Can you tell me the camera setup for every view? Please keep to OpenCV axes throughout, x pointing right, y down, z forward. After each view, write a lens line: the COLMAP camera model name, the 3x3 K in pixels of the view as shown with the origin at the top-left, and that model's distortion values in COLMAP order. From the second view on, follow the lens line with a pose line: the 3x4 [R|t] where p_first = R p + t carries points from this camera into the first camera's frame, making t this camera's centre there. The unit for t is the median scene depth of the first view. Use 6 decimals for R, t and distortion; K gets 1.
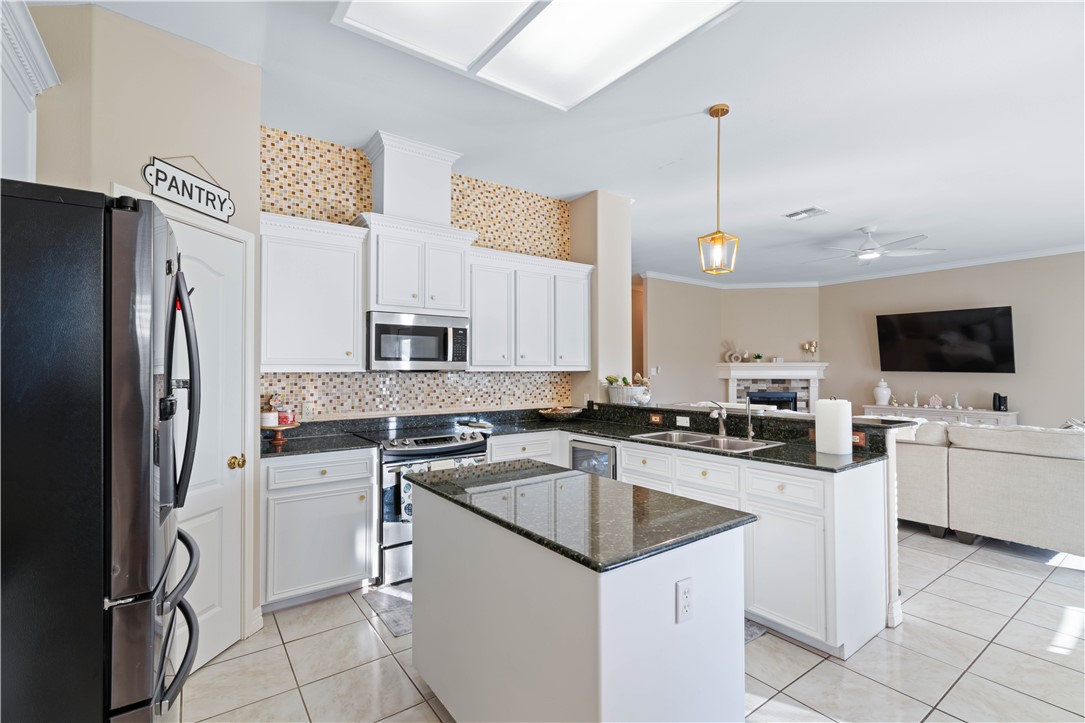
lens RADIAL K [[491.4, 0, 542.5], [0, 491.4, 361.5], [0, 0, 1]] dist [-0.000524, 0.003665]
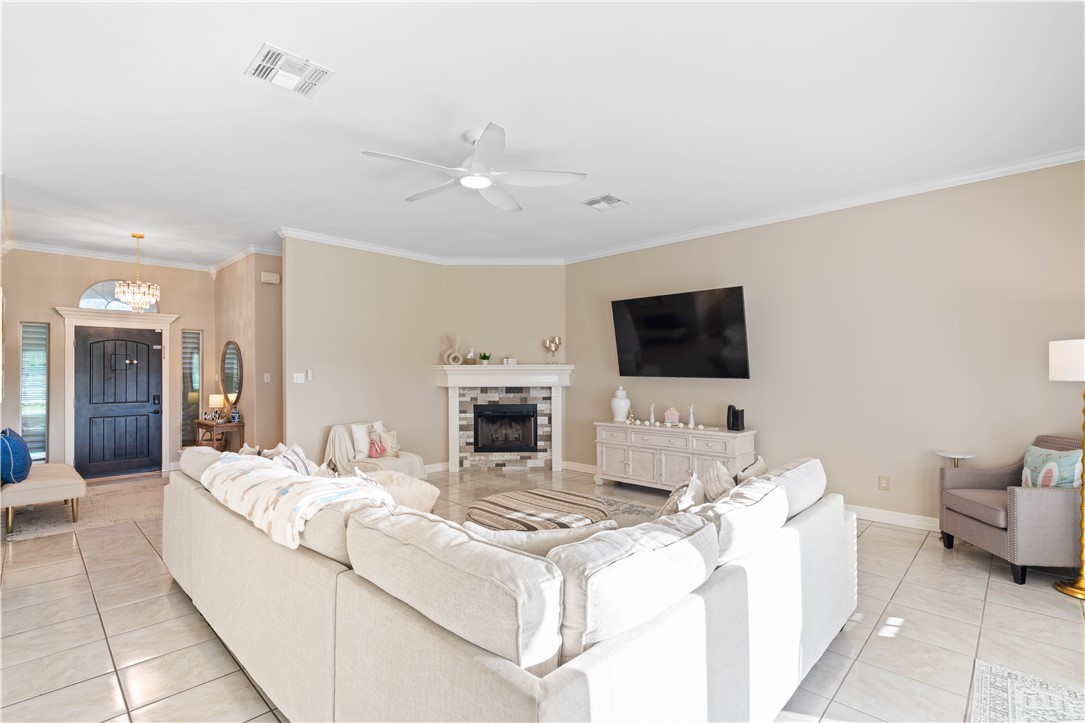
lens RADIAL K [[502.3, 0, 540.0], [0, 502.3, 373.7], [0, 0, 1]] dist [0.000773, 0.000332]
pose [[0.984194, -0.002888, 0.177070, 0.935448], [-0.000097, 0.999858, 0.016846, 0.006825], [-0.177094, -0.016597, 0.984054, 0.581486]]
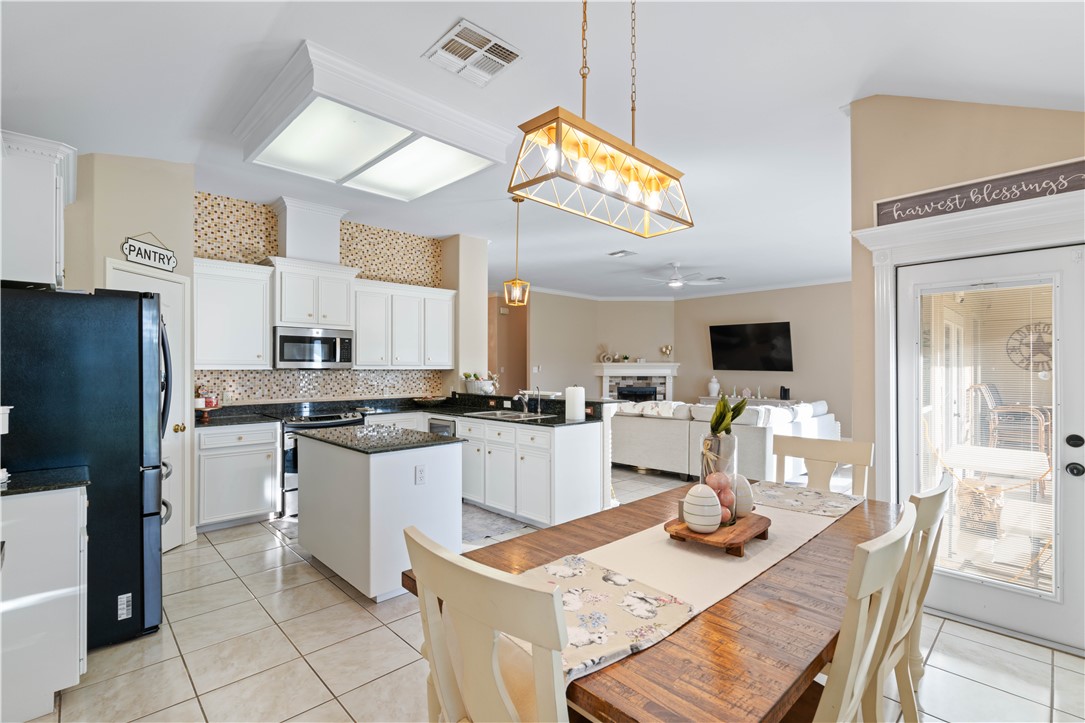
lens RADIAL K [[495.0, 0, 548.6], [0, 495.0, 366.5], [0, 0, 1]] dist [0.001222, 0.000897]
pose [[0.990117, 0.002983, 0.140210, 0.192037], [-0.004889, 0.999900, 0.013256, -0.008834], [-0.140156, -0.013811, 0.990033, -0.439277]]
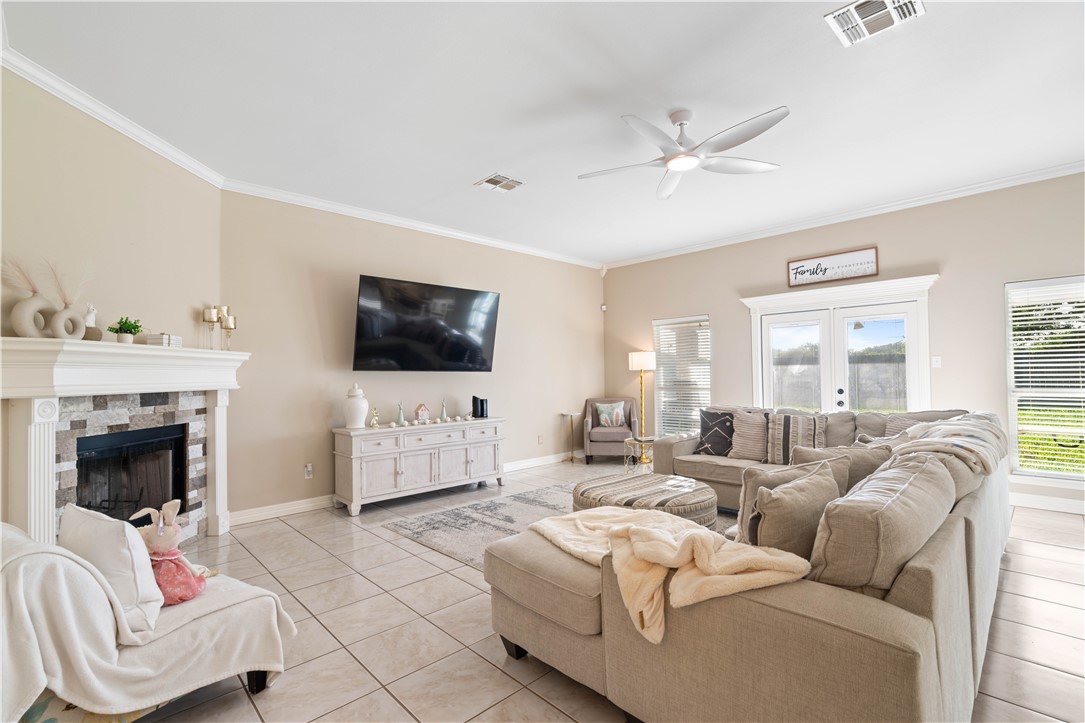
lens RADIAL K [[495.0, 0, 548.6], [0, 495.0, 366.5], [0, 0, 1]] dist [0.001222, 0.000897]
pose [[-0.150260, 0.019720, 0.988450, 0.150494], [-0.001414, 0.999796, -0.020162, 0.056453], [-0.988646, -0.004427, -0.150201, 1.855744]]
